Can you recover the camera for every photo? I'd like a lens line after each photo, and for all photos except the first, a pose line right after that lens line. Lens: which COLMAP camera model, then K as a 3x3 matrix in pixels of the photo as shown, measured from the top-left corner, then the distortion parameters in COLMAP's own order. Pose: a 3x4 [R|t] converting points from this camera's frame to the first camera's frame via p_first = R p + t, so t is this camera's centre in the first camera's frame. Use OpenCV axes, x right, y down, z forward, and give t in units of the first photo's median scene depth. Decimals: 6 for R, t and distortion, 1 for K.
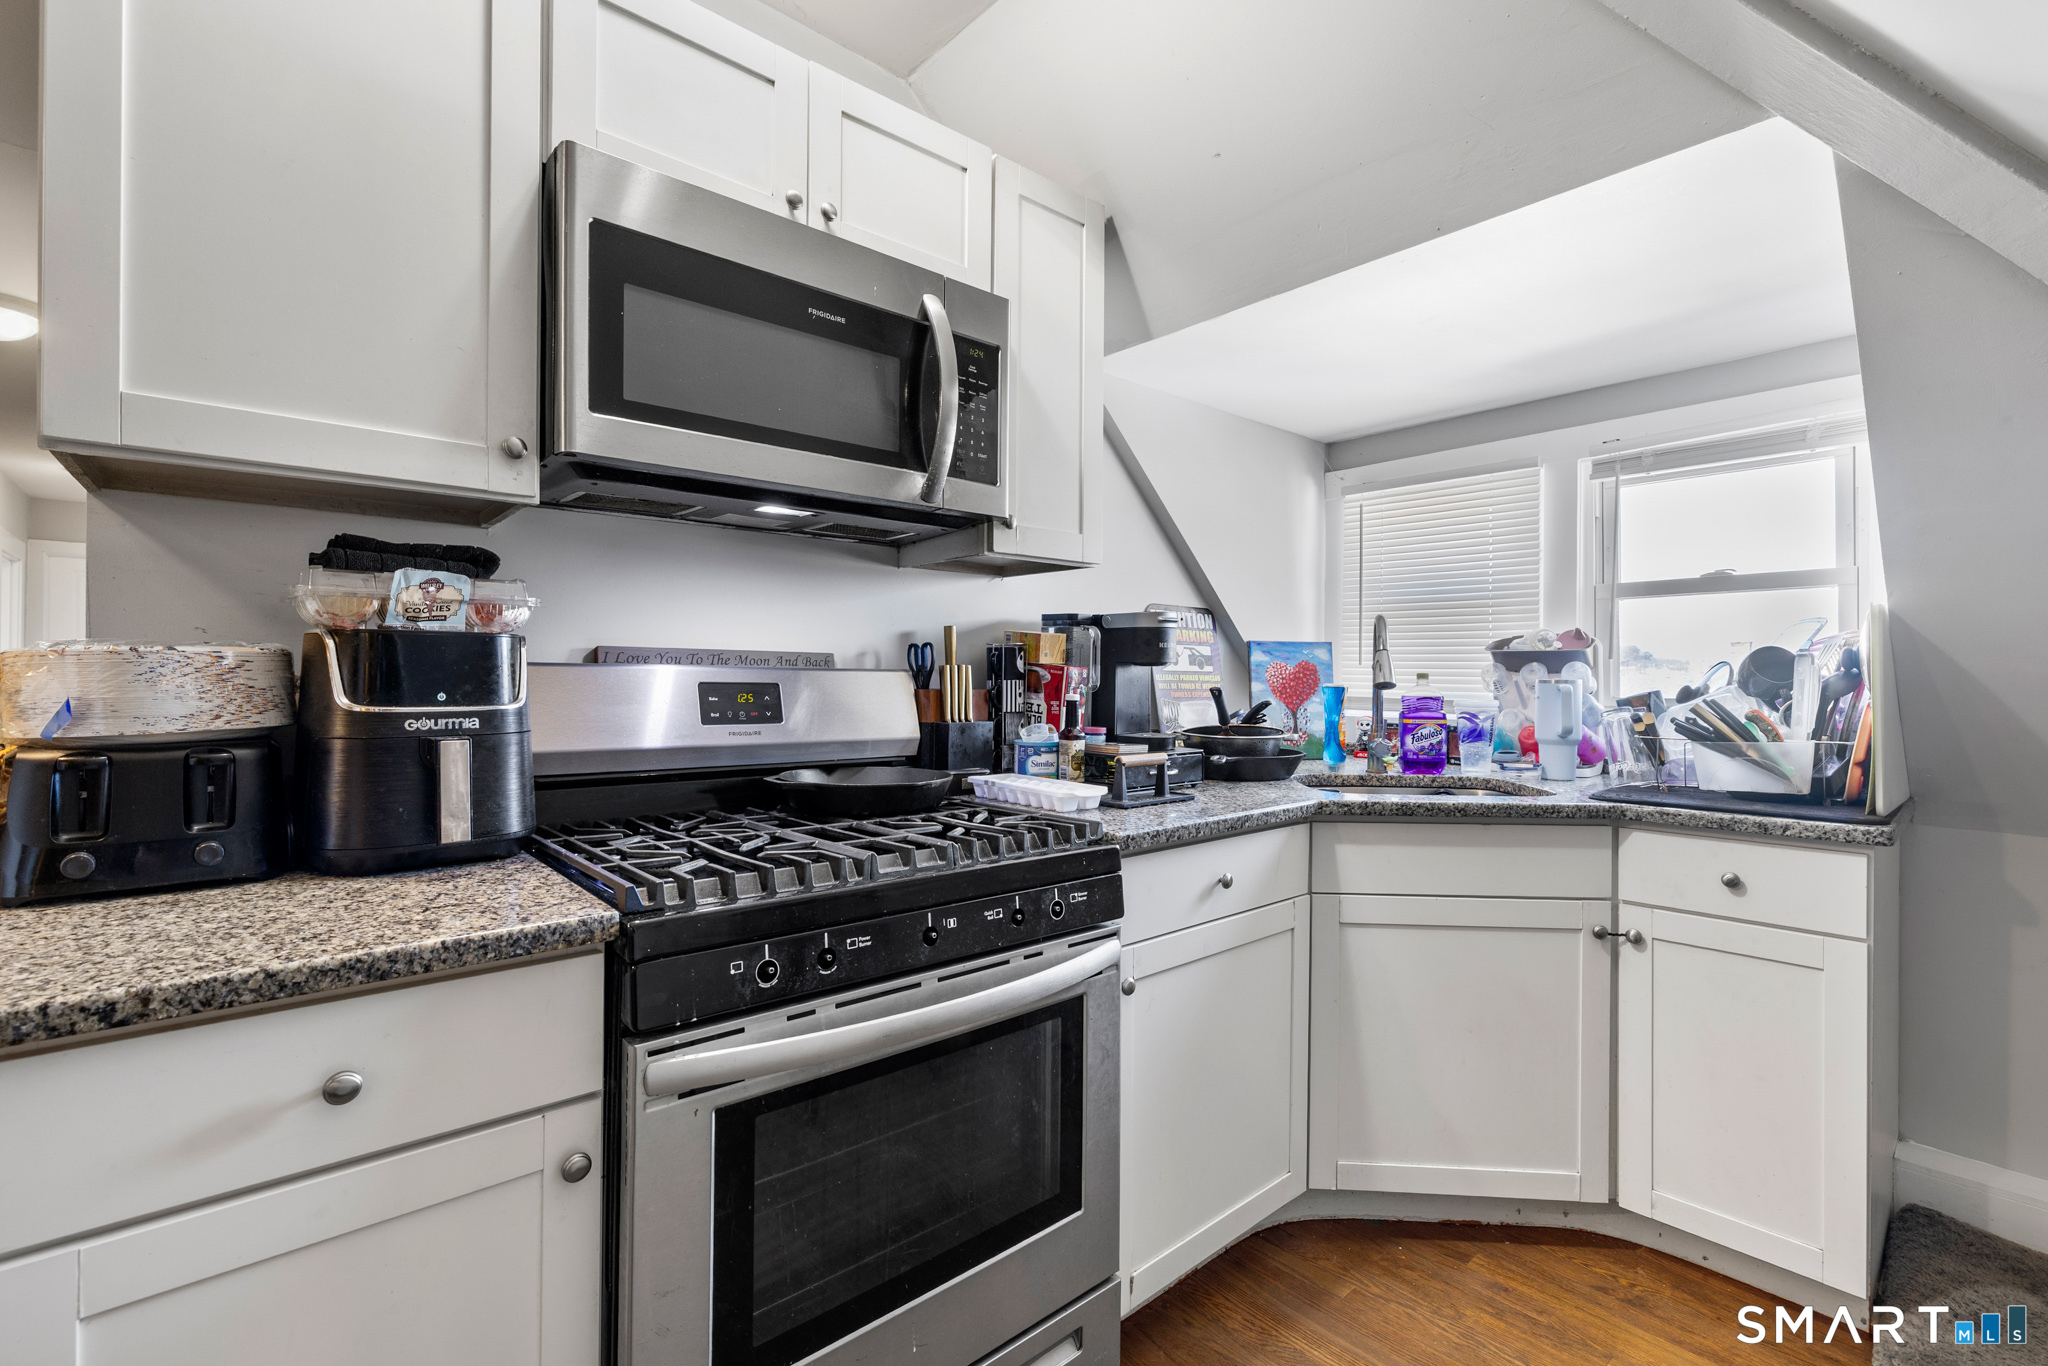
lens RADIAL K [[901.1, 0, 1024.0], [0, 901.1, 678.9], [0, 0, 1]] dist [-0.000283, -0.000062]
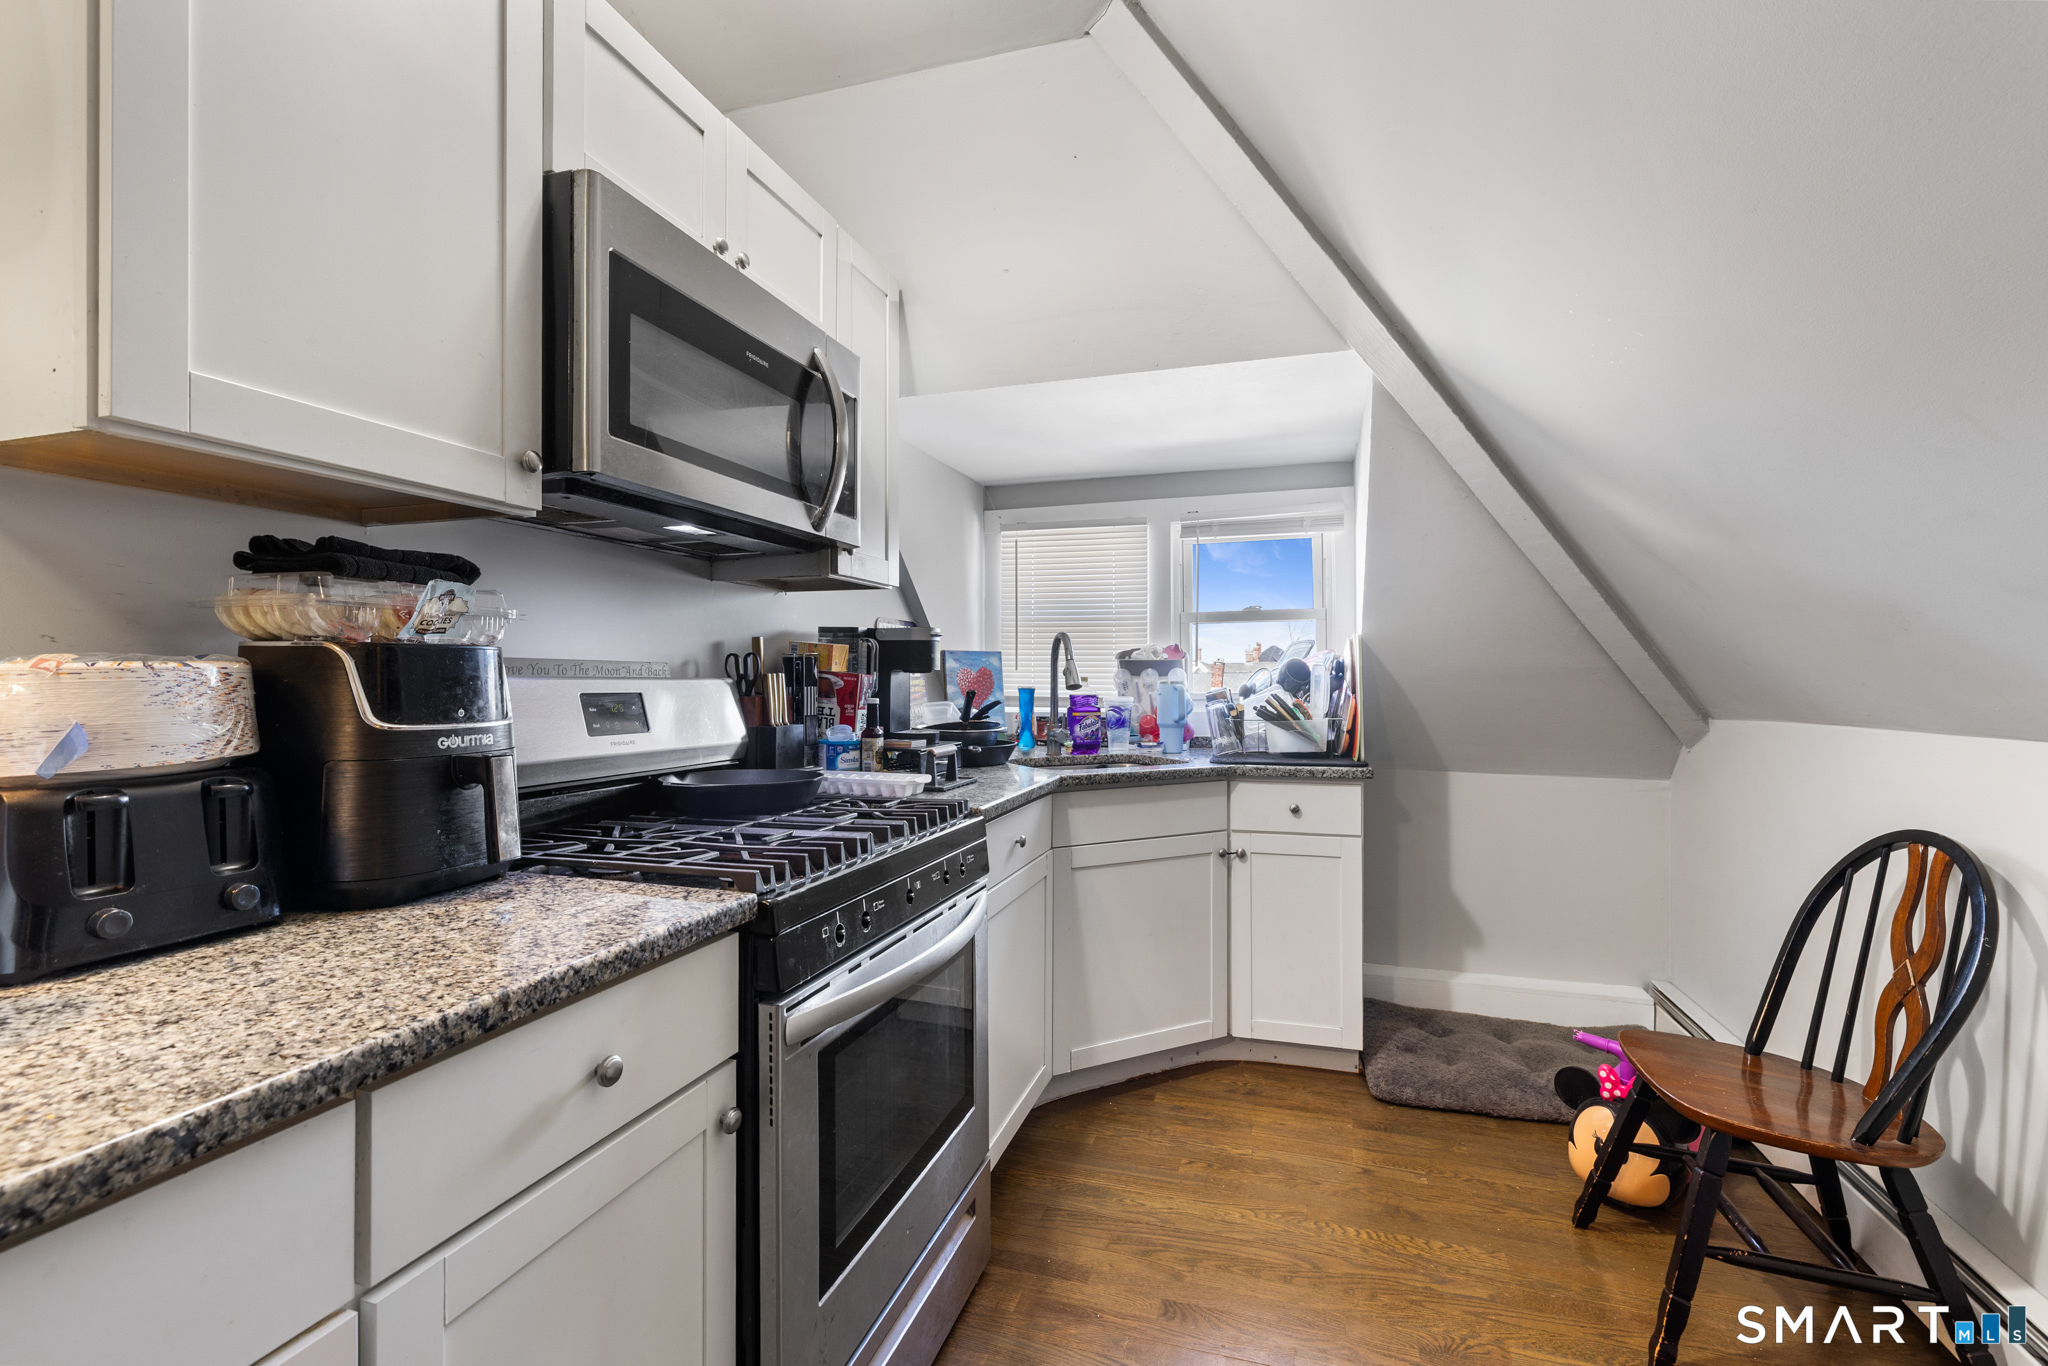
lens RADIAL K [[891.9, 0, 1024.0], [0, 891.9, 683.0], [0, 0, 1]] dist [0.000686, 0.000212]
pose [[0.856853, -0.010668, 0.515450, -0.387101], [0.008900, 0.999943, 0.005900, -0.007840], [-0.515484, -0.000468, 0.856899, -0.081120]]
